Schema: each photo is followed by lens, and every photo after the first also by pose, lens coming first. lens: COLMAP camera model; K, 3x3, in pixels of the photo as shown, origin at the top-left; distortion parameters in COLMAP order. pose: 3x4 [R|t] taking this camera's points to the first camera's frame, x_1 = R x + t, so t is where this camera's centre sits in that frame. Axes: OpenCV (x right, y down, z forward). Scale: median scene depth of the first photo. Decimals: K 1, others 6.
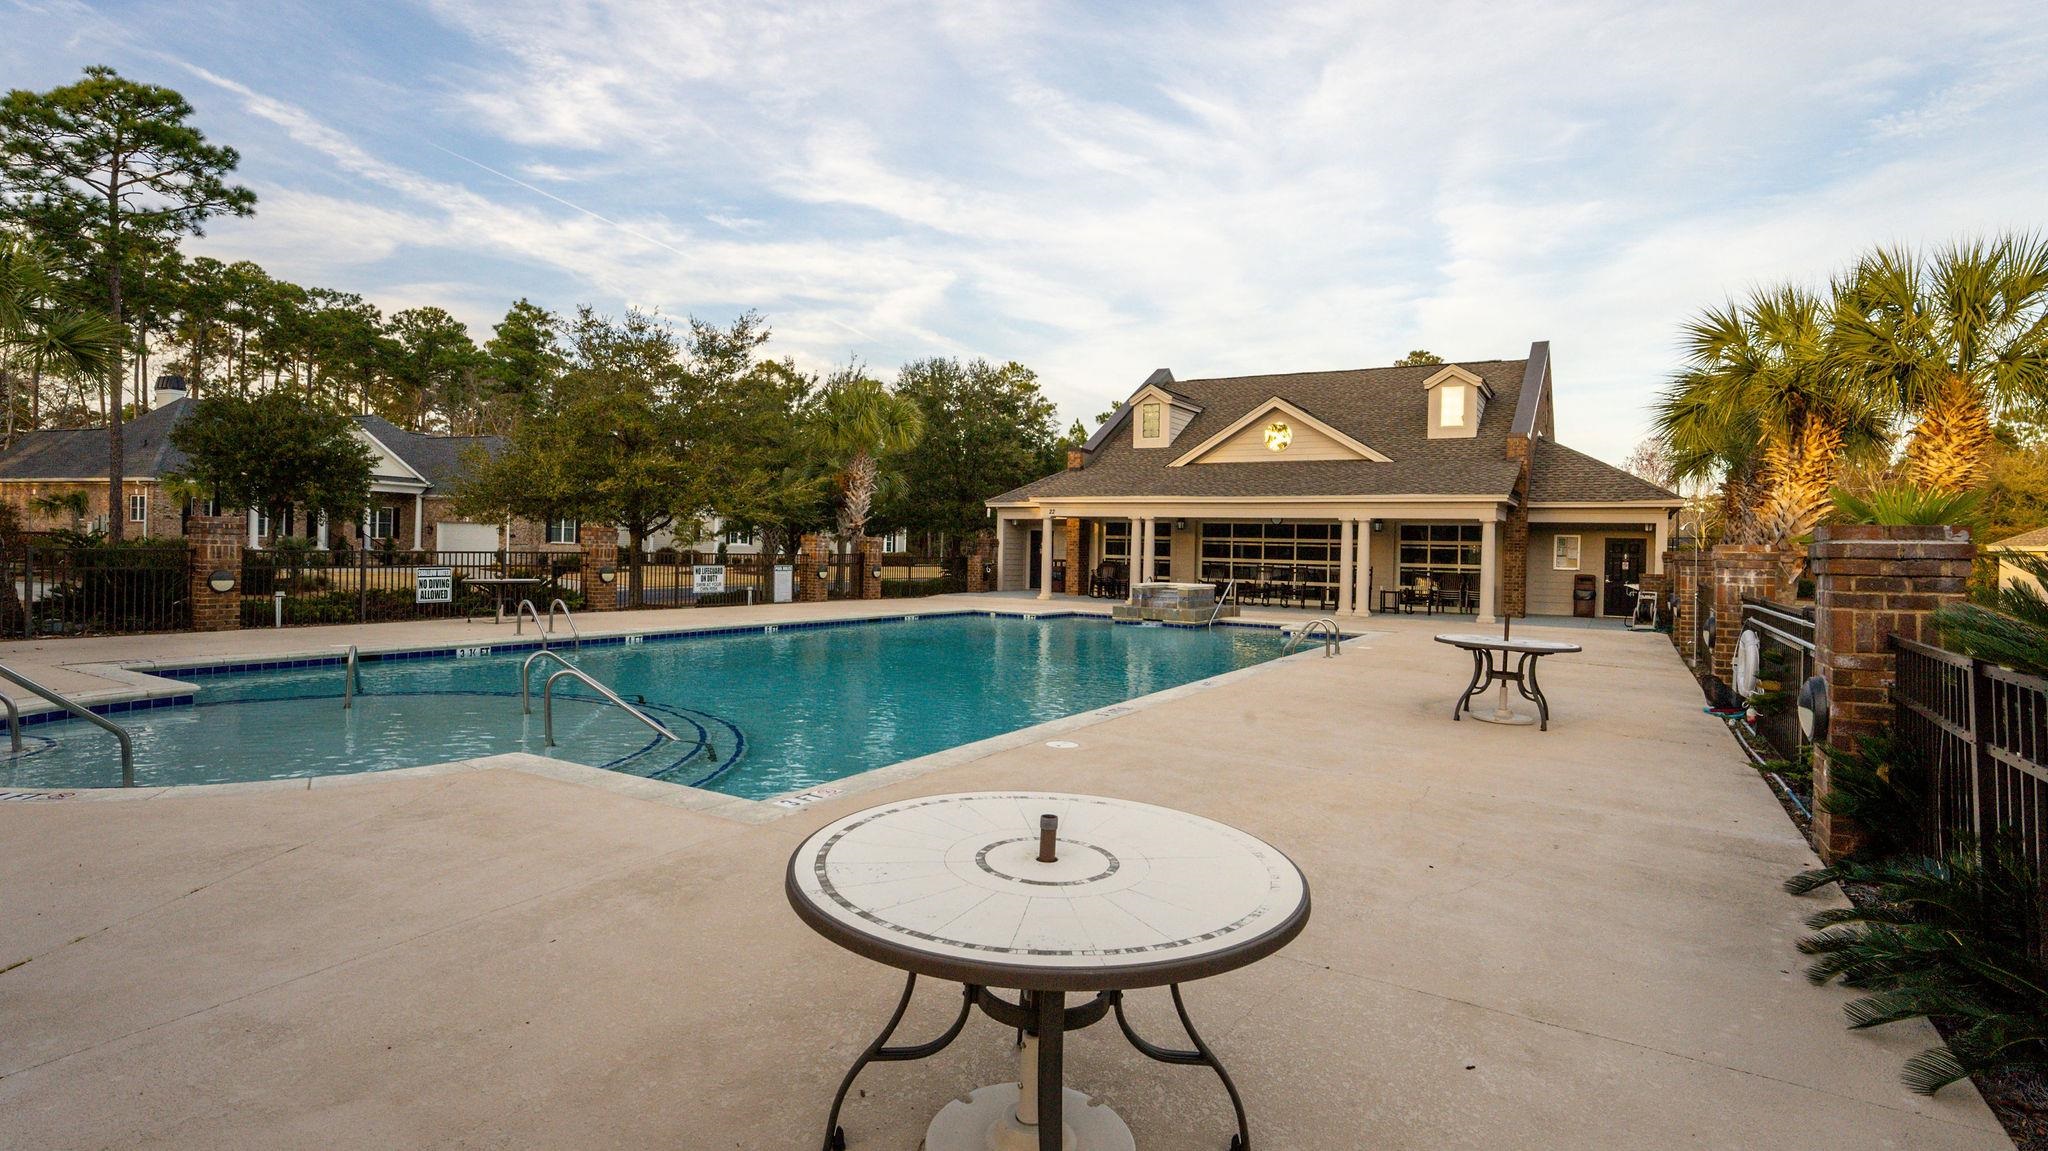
lens RADIAL K [[1006.5, 0, 1025.3], [0, 1006.5, 584.2], [0, 0, 1]] dist [-0.000318, -0.000844]
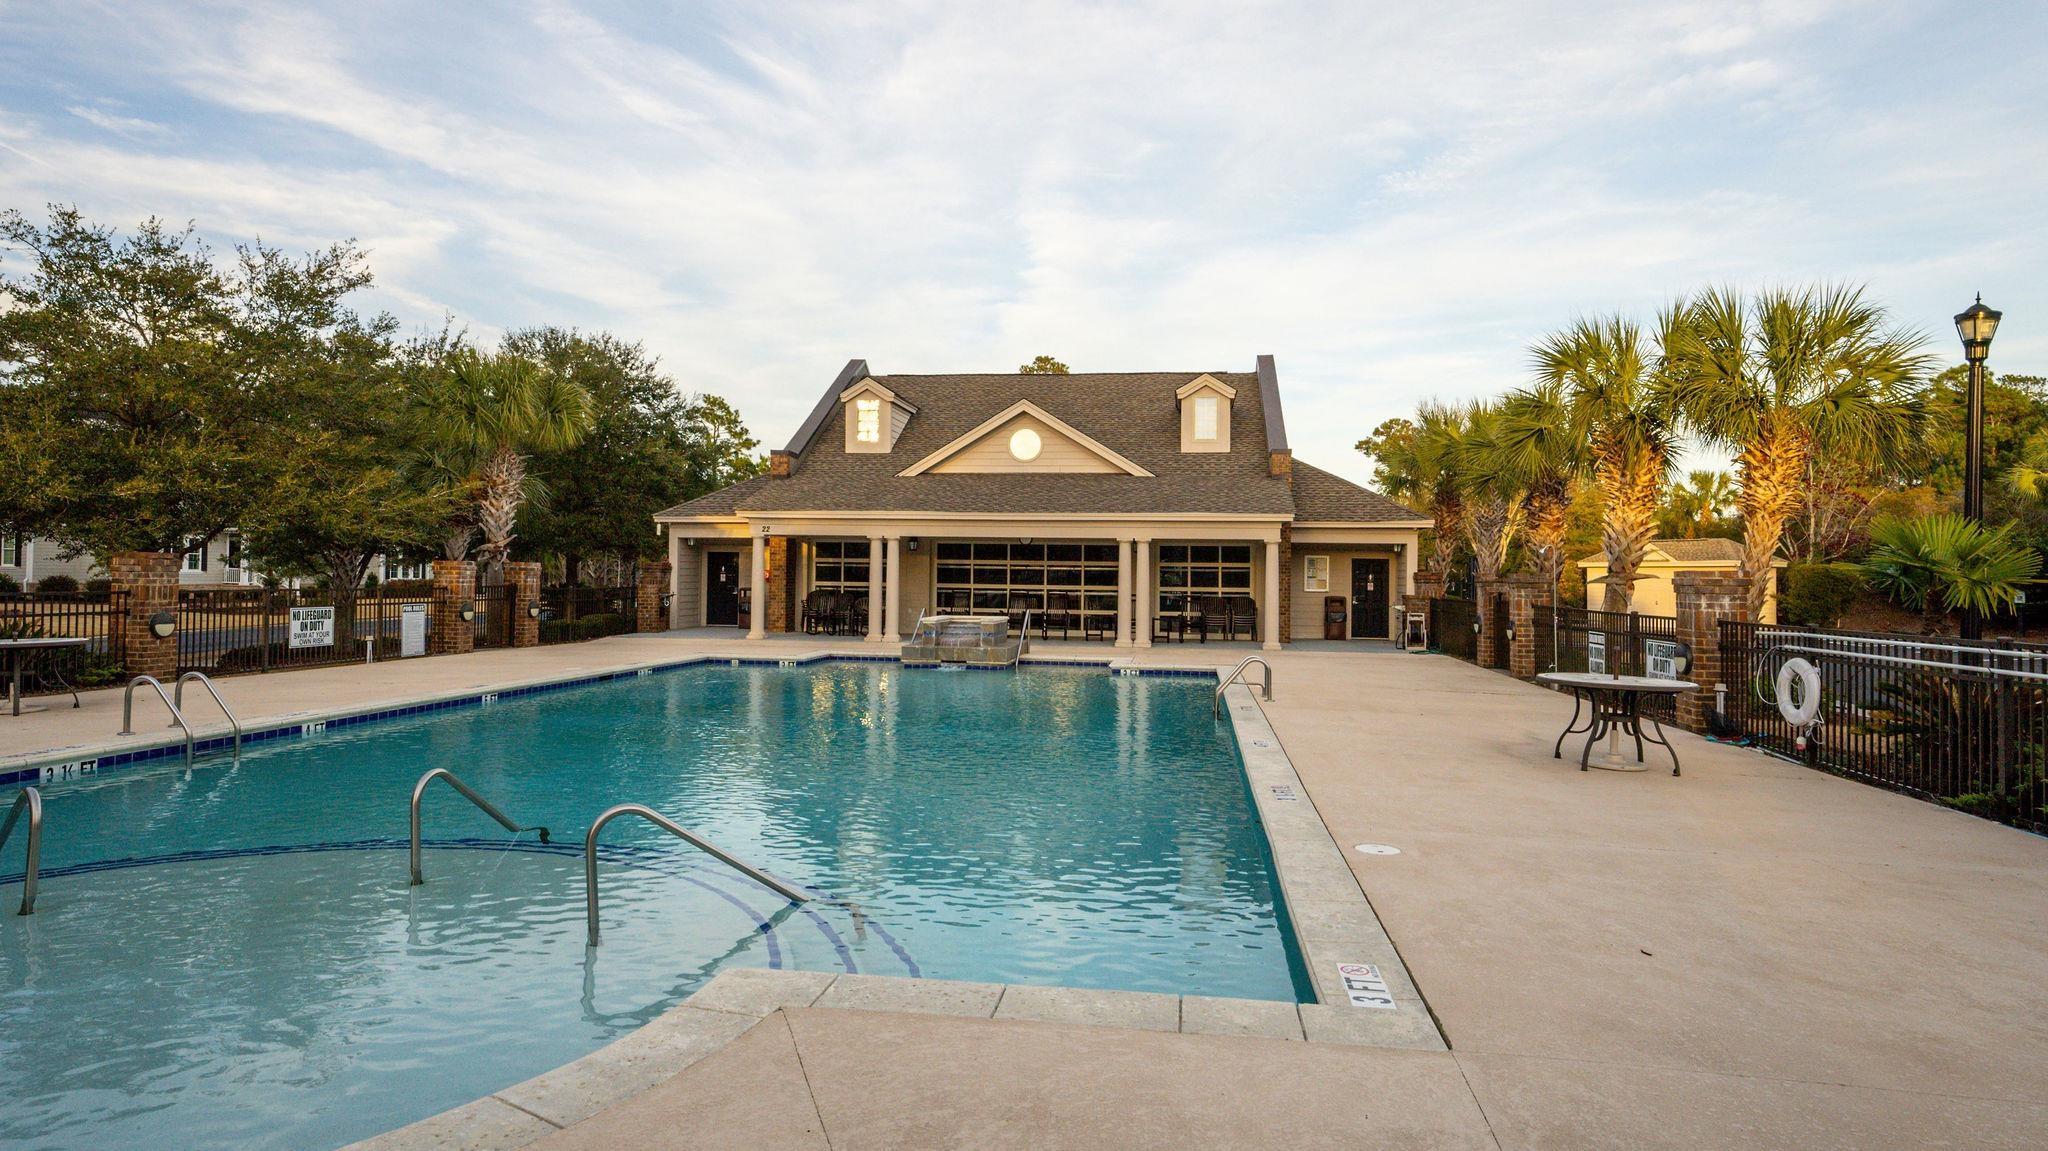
lens RADIAL K [[1150.7, 0, 1023.5], [0, 1150.7, 563.1], [0, 0, 1]] dist [0.001861, 0.002317]
pose [[0.924541, -0.006698, 0.381023, -0.127573], [0.022033, 0.999112, -0.035900, -0.007171], [-0.380444, 0.041586, 0.923869, 0.073361]]
